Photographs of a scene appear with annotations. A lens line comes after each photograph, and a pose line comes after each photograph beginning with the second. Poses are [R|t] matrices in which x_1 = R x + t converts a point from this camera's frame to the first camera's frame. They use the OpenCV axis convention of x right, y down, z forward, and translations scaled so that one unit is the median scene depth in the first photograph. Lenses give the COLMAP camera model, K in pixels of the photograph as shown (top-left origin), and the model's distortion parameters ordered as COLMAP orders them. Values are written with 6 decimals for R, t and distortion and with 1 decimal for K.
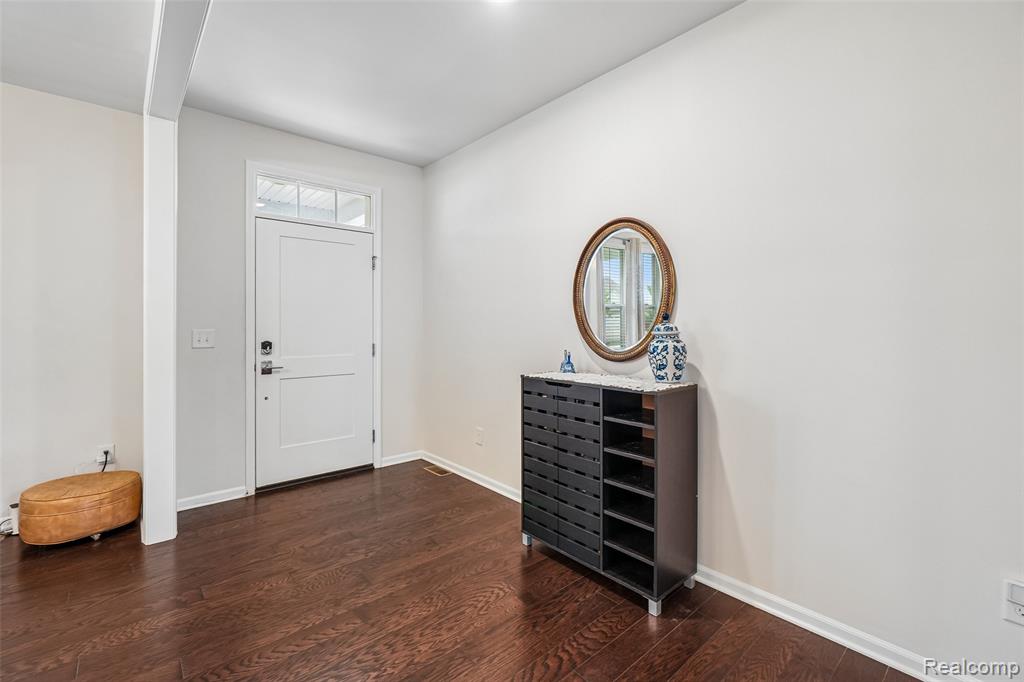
lens RADIAL K [[446.1, 0, 512.7], [0, 446.1, 323.8], [0, 0, 1]] dist [-0.002611, 0.001281]
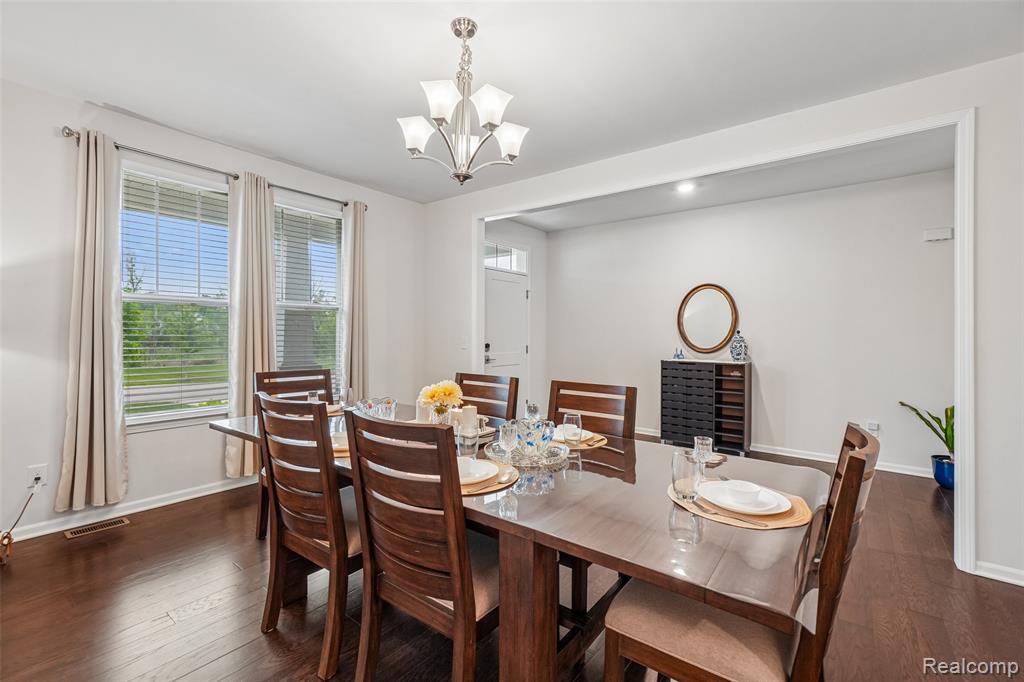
lens RADIAL K [[446.1, 0, 513.9], [0, 446.1, 333.3], [0, 0, 1]] dist [-0.002611, 0.001281]
pose [[0.981020, 0.007294, 0.193772, -1.022064], [-0.008555, 0.999947, 0.005675, -0.009579], [-0.193720, -0.007225, 0.981030, -0.826518]]
